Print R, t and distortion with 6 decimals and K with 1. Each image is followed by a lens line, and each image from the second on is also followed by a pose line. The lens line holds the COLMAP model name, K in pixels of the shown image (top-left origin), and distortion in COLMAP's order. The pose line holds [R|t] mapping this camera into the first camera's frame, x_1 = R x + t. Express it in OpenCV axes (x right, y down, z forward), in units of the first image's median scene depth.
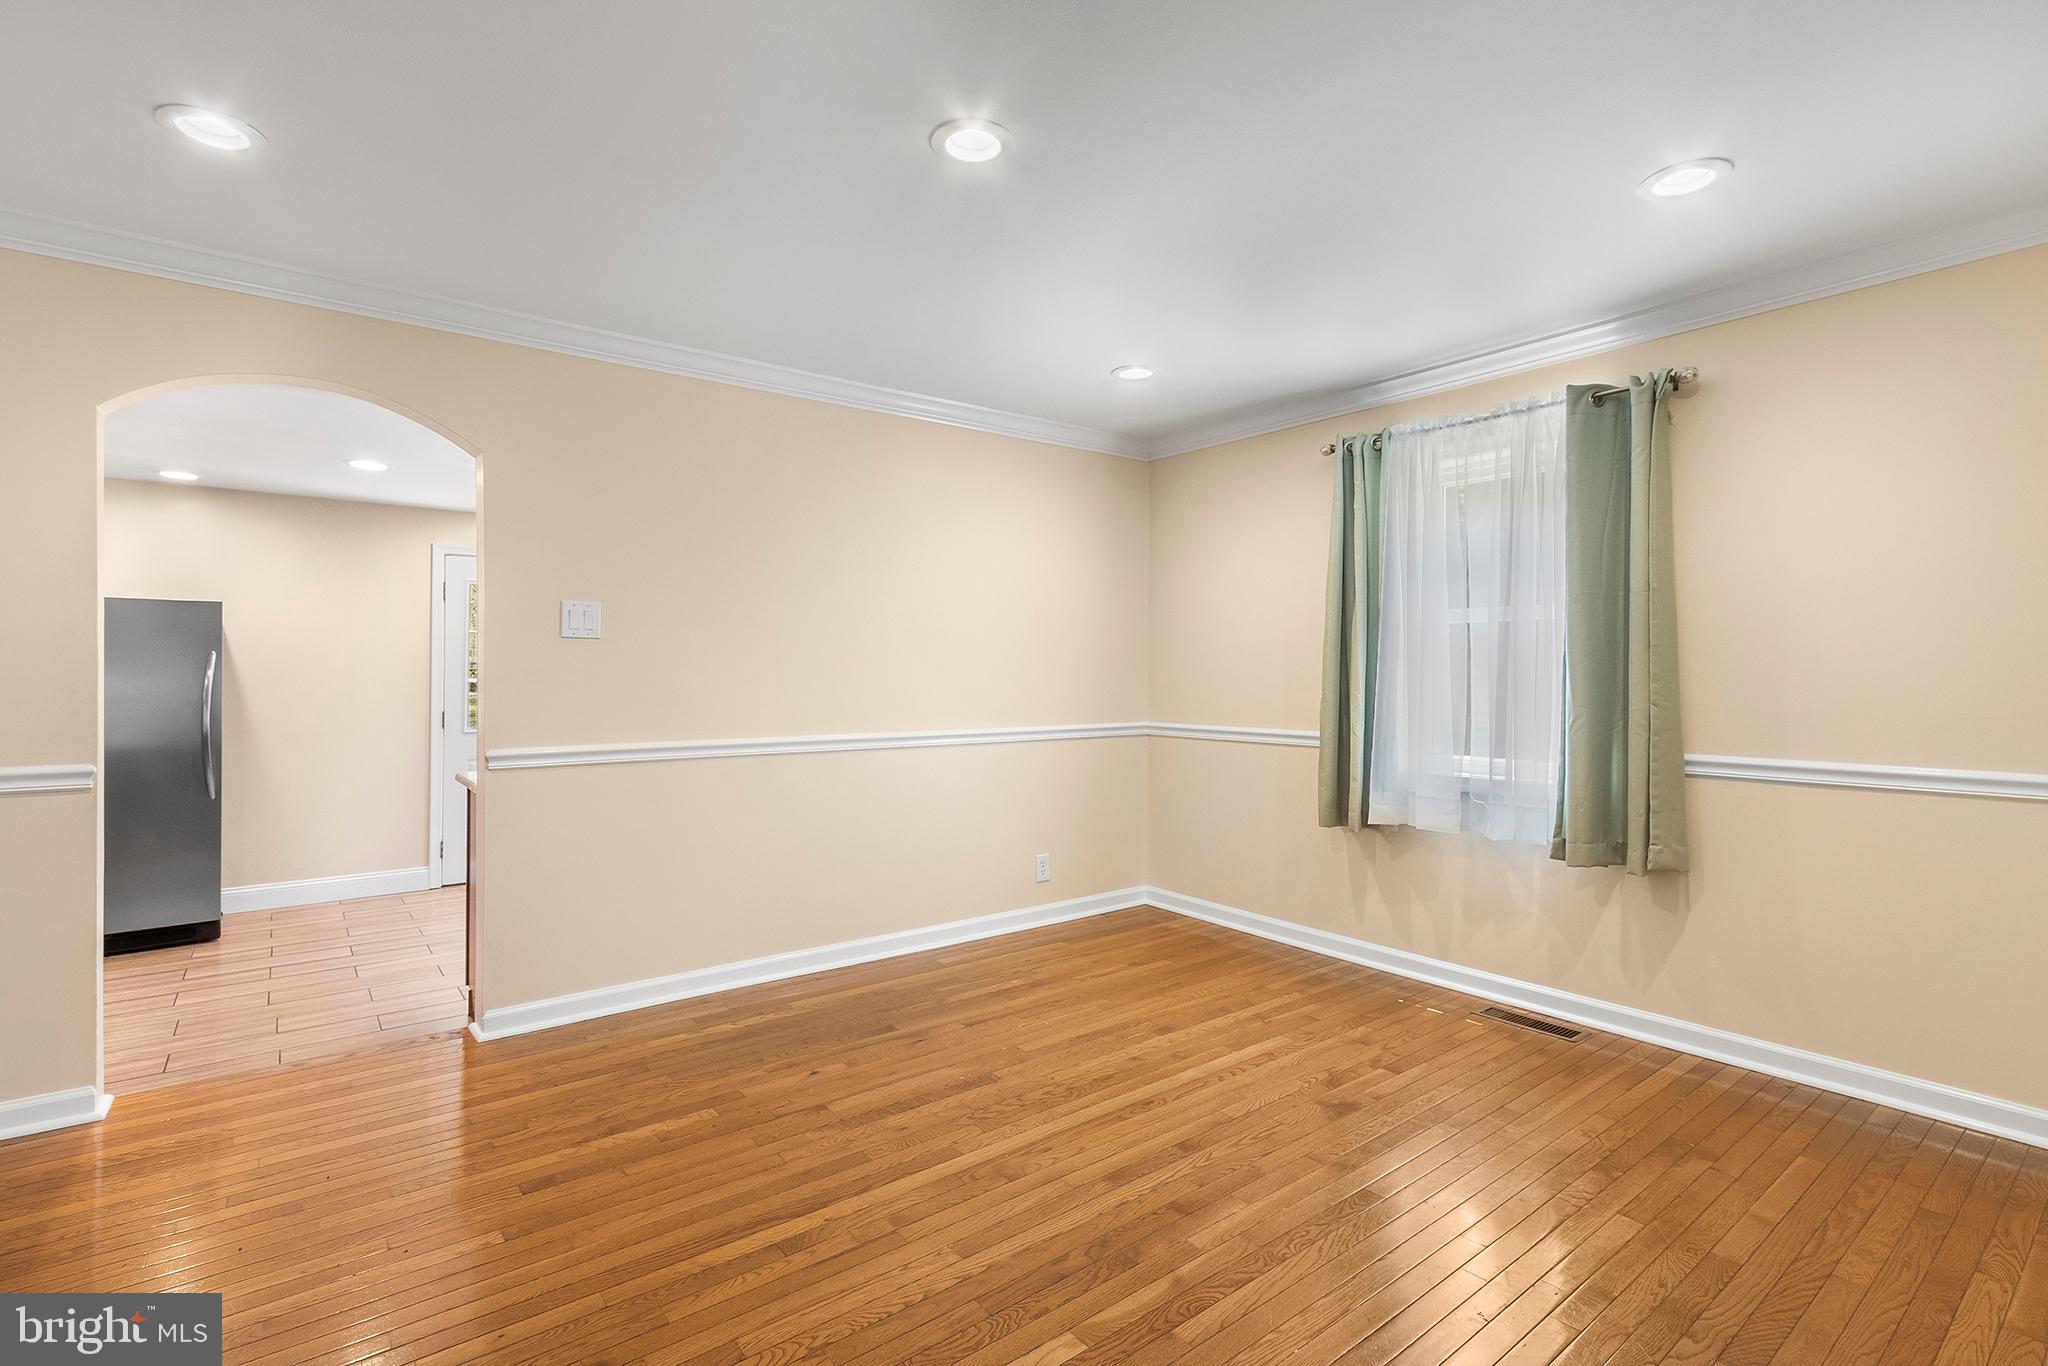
lens RADIAL K [[950.4, 0, 1019.5], [0, 950.4, 680.4], [0, 0, 1]] dist [0.003755, 0.000057]
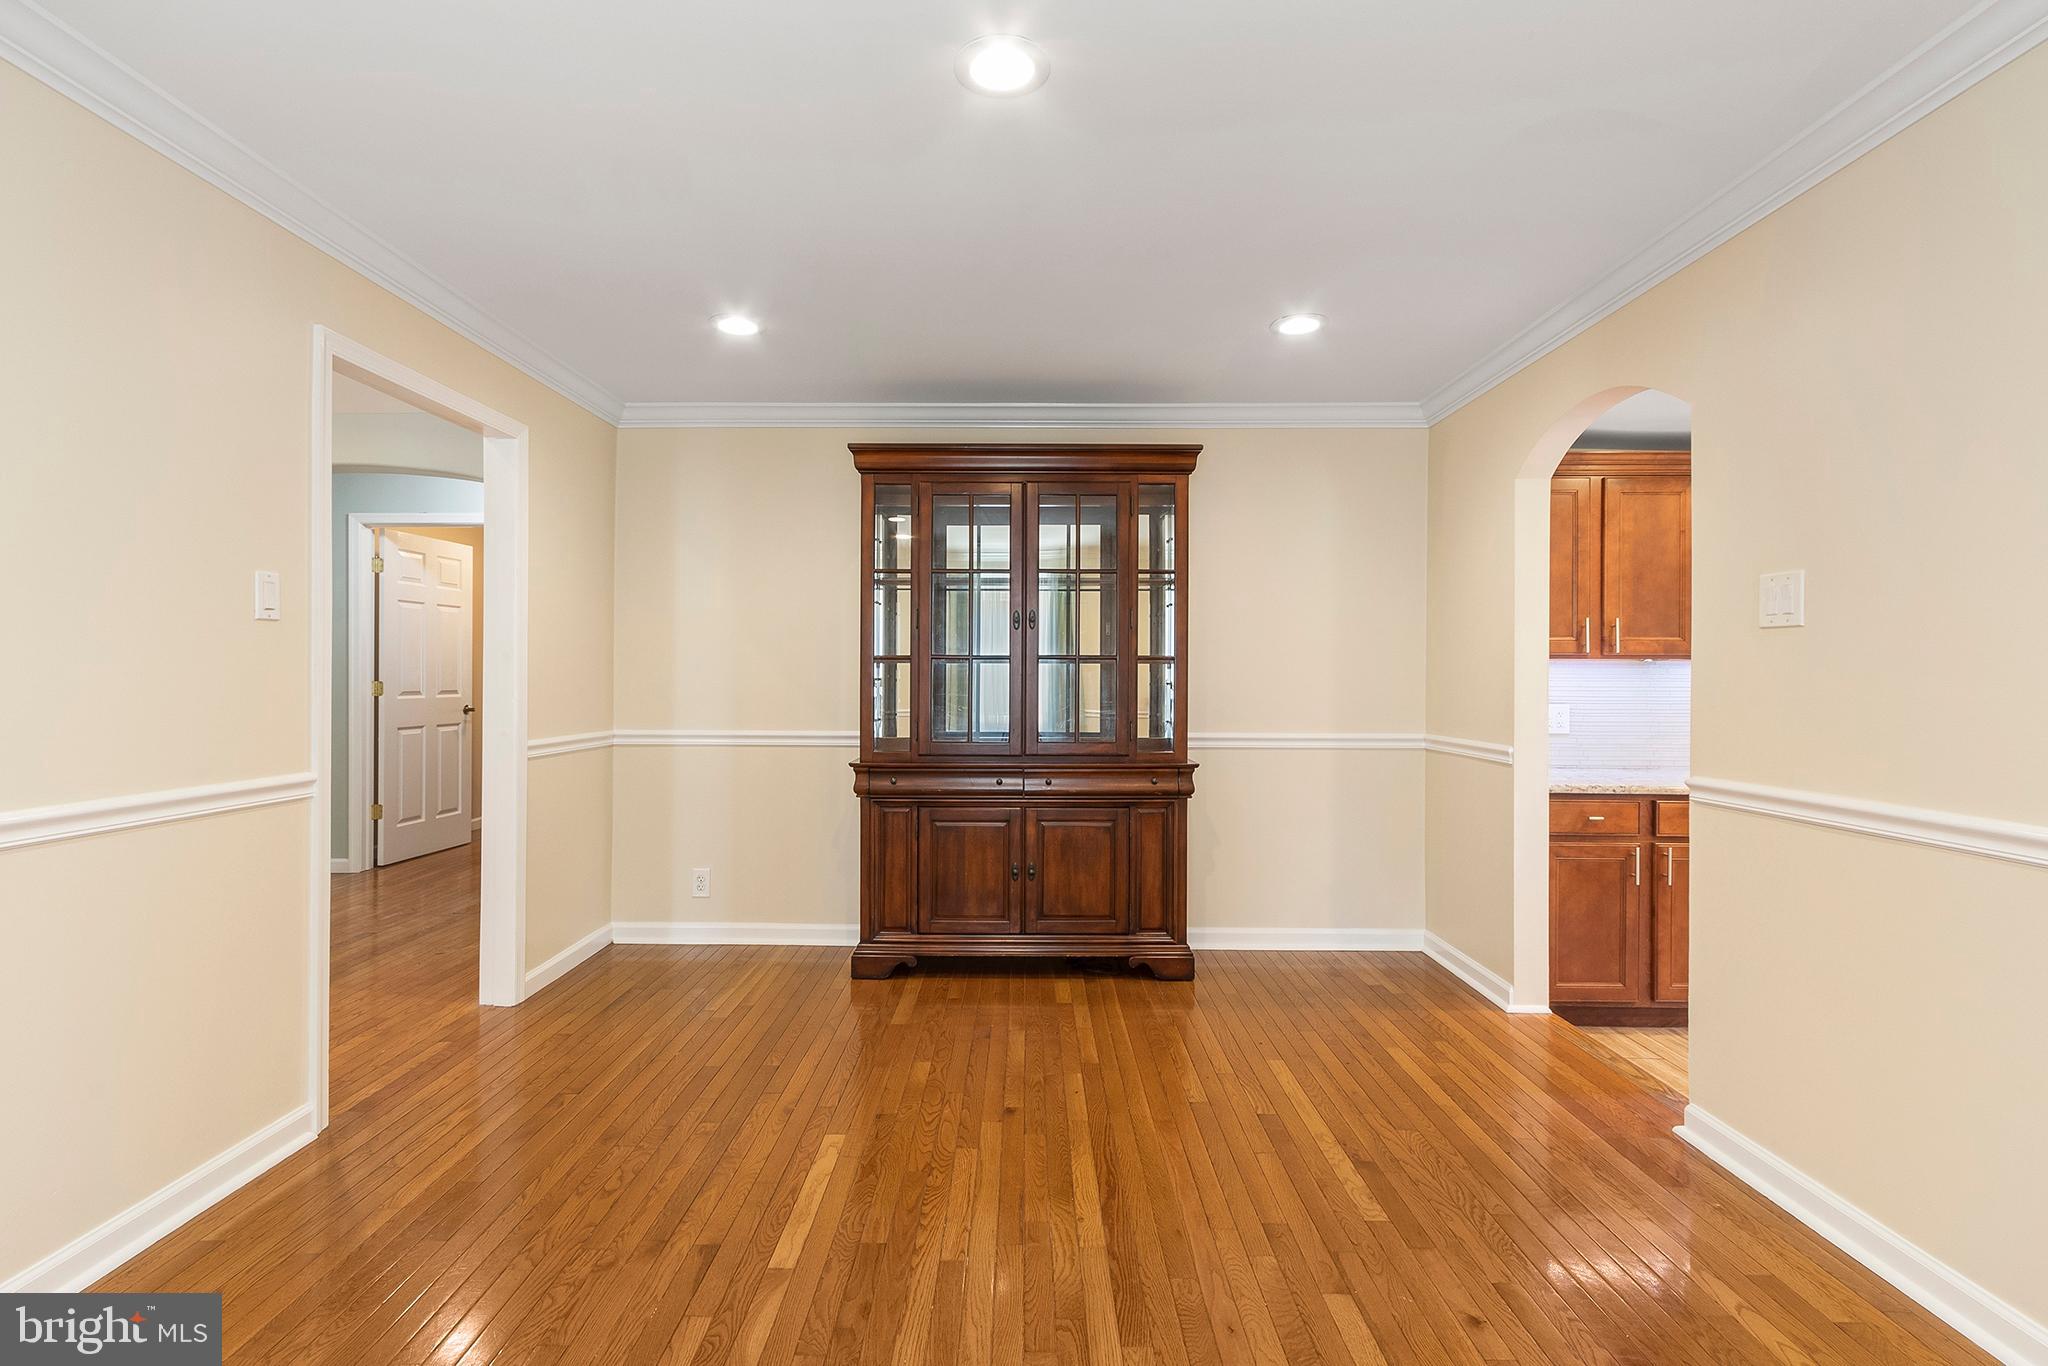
lens RADIAL K [[950.4, 0, 1017.1], [0, 950.4, 680.0], [0, 0, 1]] dist [0.003755, 0.000057]
pose [[-0.629742, -0.004841, -0.776789, 0.566887], [-0.009535, 0.999953, 0.001499, -0.004425], [0.776746, 0.008351, -0.629759, 1.427062]]
